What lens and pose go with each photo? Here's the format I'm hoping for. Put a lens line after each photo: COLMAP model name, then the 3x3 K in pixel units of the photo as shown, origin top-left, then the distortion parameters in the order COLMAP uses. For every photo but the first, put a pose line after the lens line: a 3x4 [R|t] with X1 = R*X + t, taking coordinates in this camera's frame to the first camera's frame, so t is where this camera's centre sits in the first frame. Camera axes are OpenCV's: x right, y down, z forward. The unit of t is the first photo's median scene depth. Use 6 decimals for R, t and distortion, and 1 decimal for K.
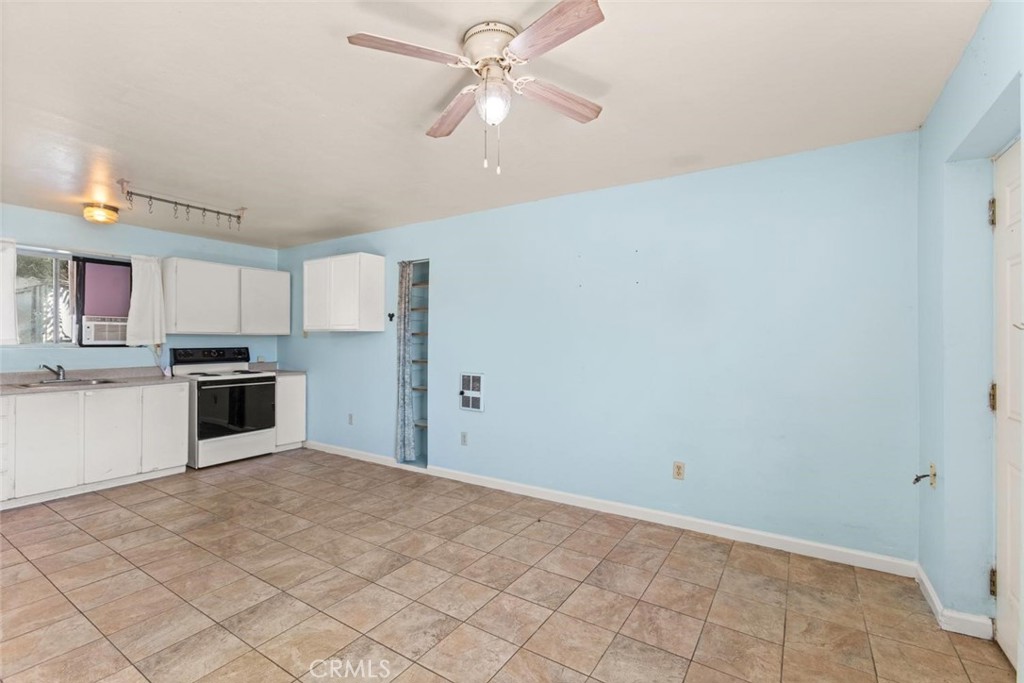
lens RADIAL K [[460.1, 0, 512.4], [0, 460.1, 338.3], [0, 0, 1]] dist [0.002358, 0.000352]
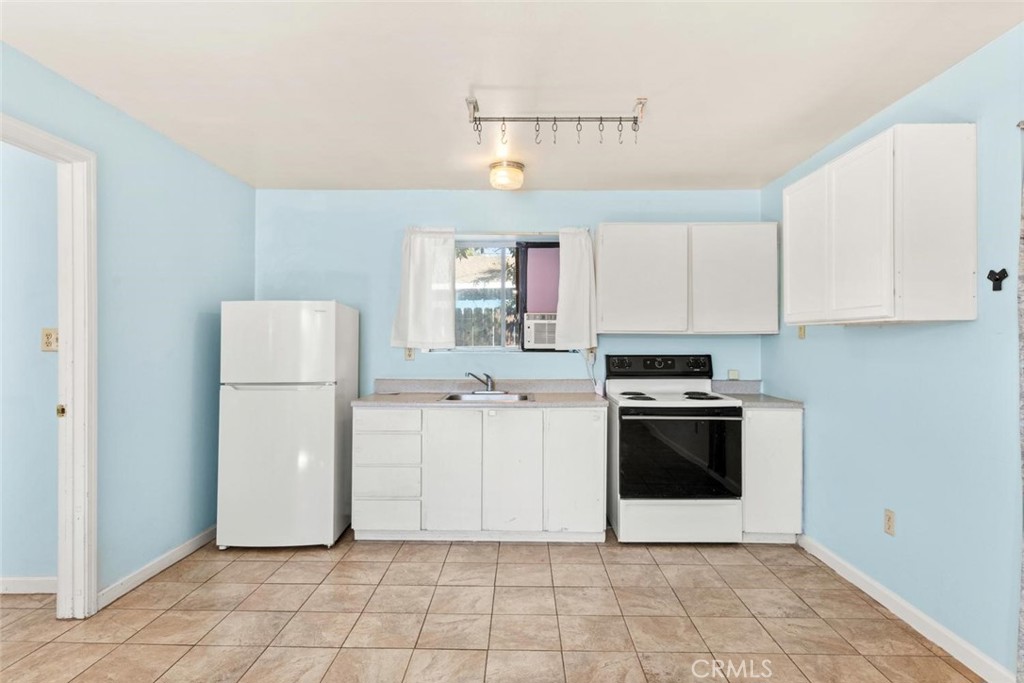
lens RADIAL K [[572.3, 0, 512.6], [0, 572.3, 337.9], [0, 0, 1]] dist [0.010998, 0.004728]
pose [[0.532524, -0.008382, -0.846374, -0.078888], [0.002738, 0.999963, -0.008180, 0.002989], [0.846411, 0.002039, 0.532527, 0.427226]]
